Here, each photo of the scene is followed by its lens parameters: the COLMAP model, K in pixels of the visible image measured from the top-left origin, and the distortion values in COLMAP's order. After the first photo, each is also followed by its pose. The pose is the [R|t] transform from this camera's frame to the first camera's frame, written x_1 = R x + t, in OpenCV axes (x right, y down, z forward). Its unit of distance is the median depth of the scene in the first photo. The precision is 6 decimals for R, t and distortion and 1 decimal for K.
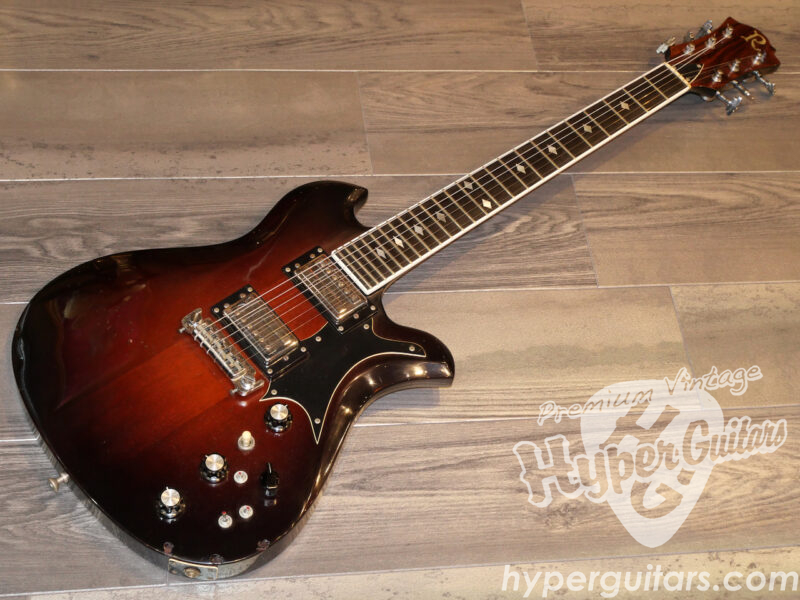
lens RADIAL K [[1467.0, 0, 401.6], [0, 1467.0, 284.0], [0, 0, 1]] dist [-0.018920, 0.000000]
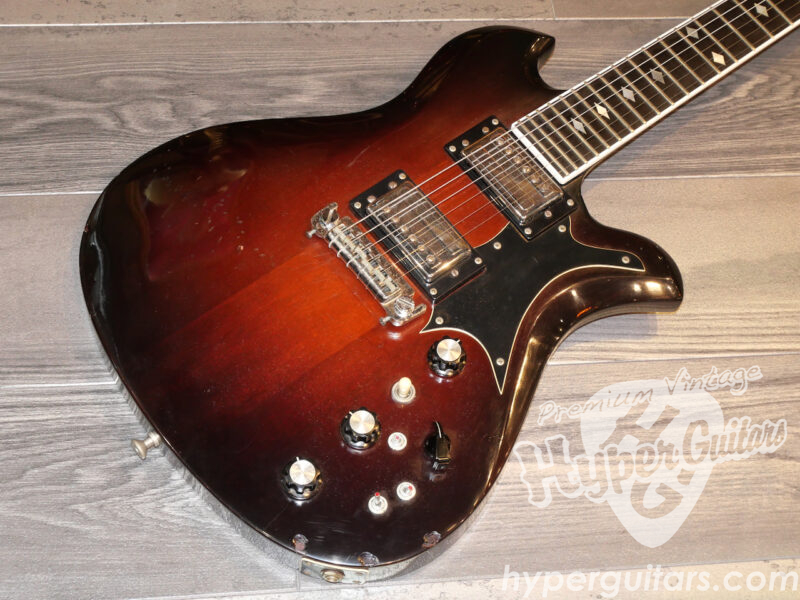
lens RADIAL K [[1467.0, 0, 401.2], [0, 1467.0, 293.8], [0, 0, 1]] dist [-0.018920, 0.000000]
pose [[0.998990, 0.009609, -0.043891, -0.068269], [-0.004915, 0.994373, 0.105819, -0.014701], [0.044661, -0.105497, 0.993416, 0.259381]]
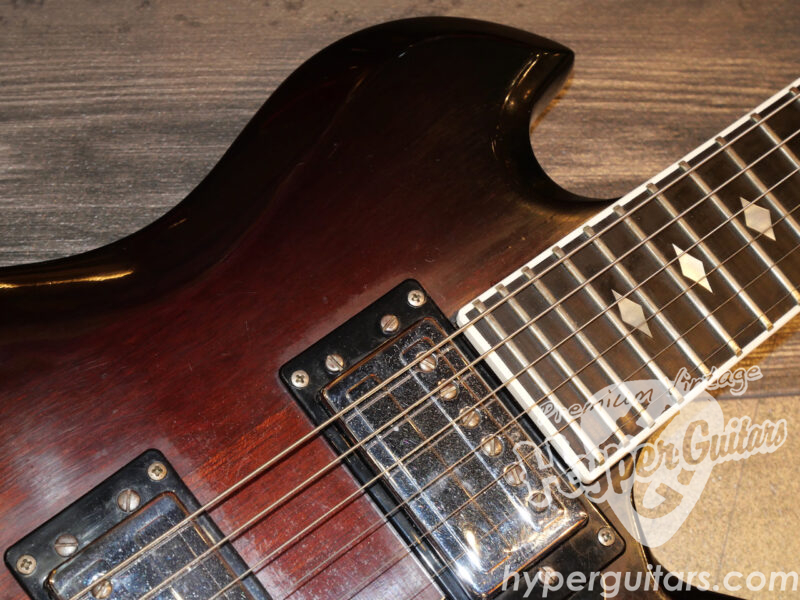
lens RADIAL K [[1467.0, 0, 400.1], [0, 1467.0, 298.5], [0, 0, 1]] dist [-0.018920, 0.000000]
pose [[0.999258, 0.034305, -0.017527, -0.052894], [-0.029061, 0.969946, 0.241578, -0.088921], [0.025288, -0.240889, 0.970223, 0.715457]]
